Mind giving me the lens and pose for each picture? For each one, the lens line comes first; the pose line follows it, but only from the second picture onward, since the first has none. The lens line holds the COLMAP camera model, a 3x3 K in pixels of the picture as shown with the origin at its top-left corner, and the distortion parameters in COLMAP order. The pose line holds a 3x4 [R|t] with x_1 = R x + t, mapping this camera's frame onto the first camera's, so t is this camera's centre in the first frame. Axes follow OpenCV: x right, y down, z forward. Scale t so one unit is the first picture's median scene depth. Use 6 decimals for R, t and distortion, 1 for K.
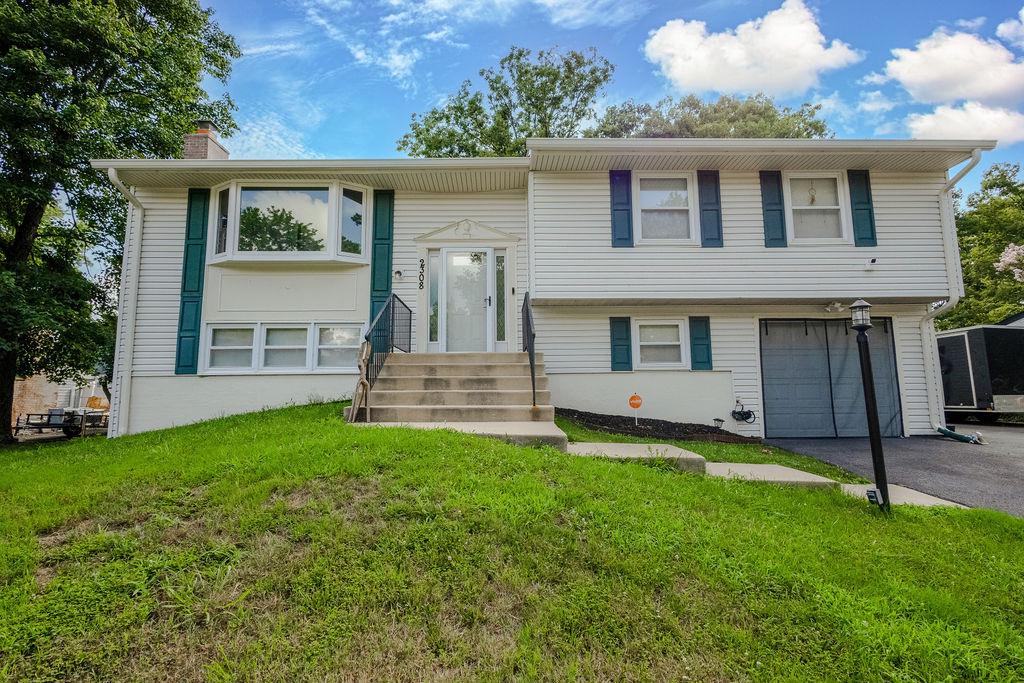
lens RADIAL K [[470.2, 0, 515.6], [0, 470.2, 338.8], [0, 0, 1]] dist [0.002346, 0.000068]
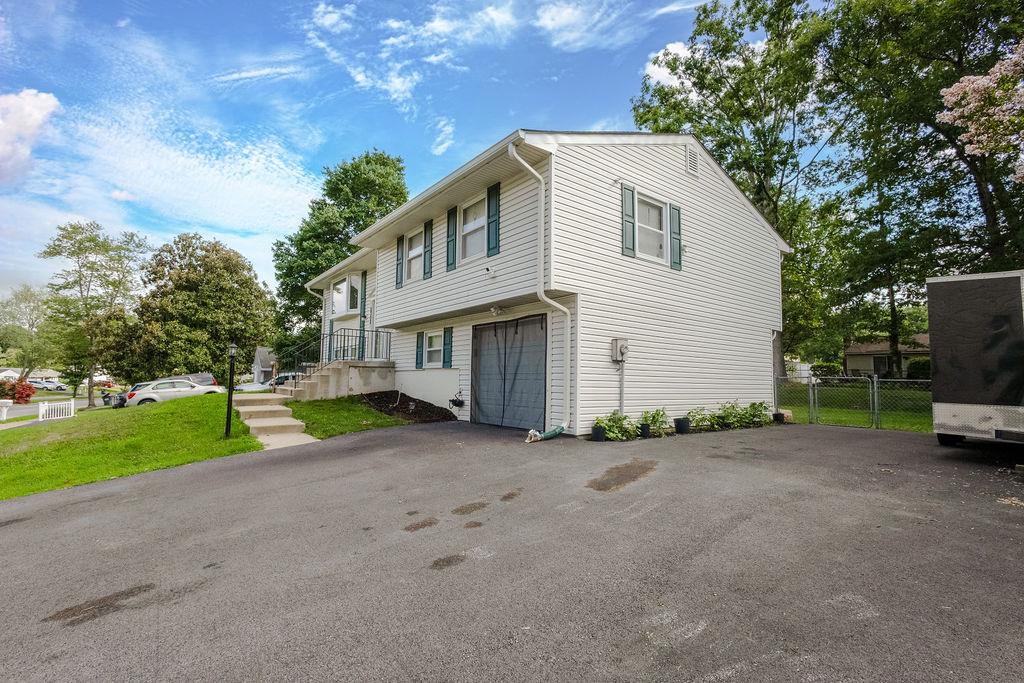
lens RADIAL K [[470.2, 0, 515.6], [0, 470.2, 338.8], [0, 0, 1]] dist [0.002346, 0.000068]
pose [[0.610956, -0.059070, -0.789458, 1.576773], [0.088220, 0.996081, -0.006257, 0.009788], [0.786734, -0.065823, 0.613773, 0.339652]]
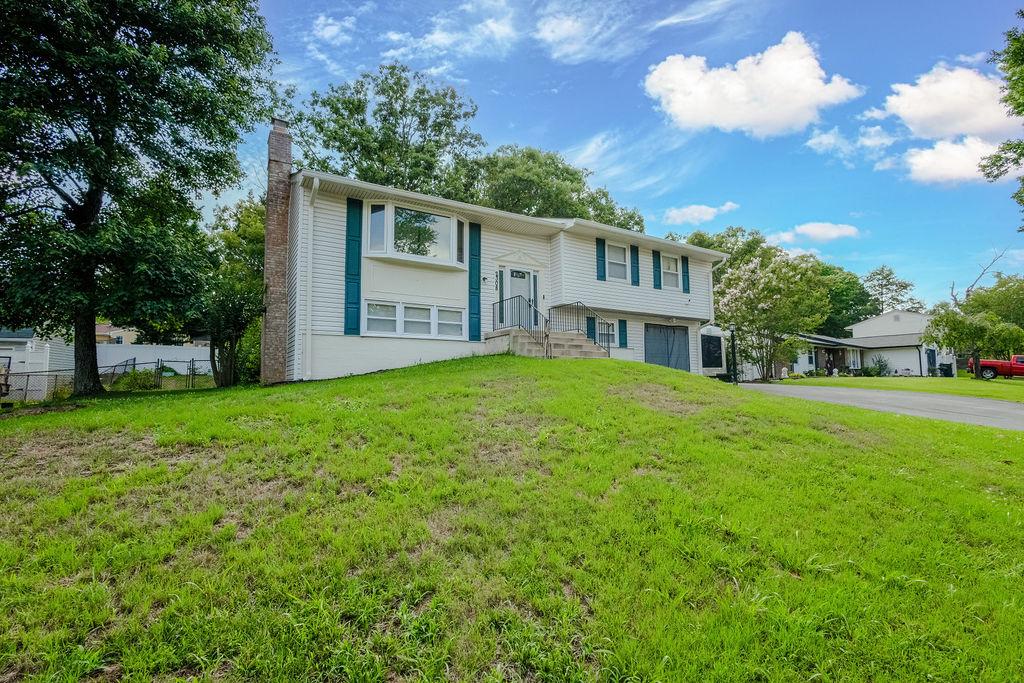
lens RADIAL K [[470.2, 0, 515.6], [0, 470.2, 338.8], [0, 0, 1]] dist [0.002346, 0.000068]
pose [[0.854281, 0.052089, 0.517195, -0.984833], [-0.065823, 0.997797, 0.008231, 0.043054], [-0.515627, -0.041075, 0.855828, -0.426572]]
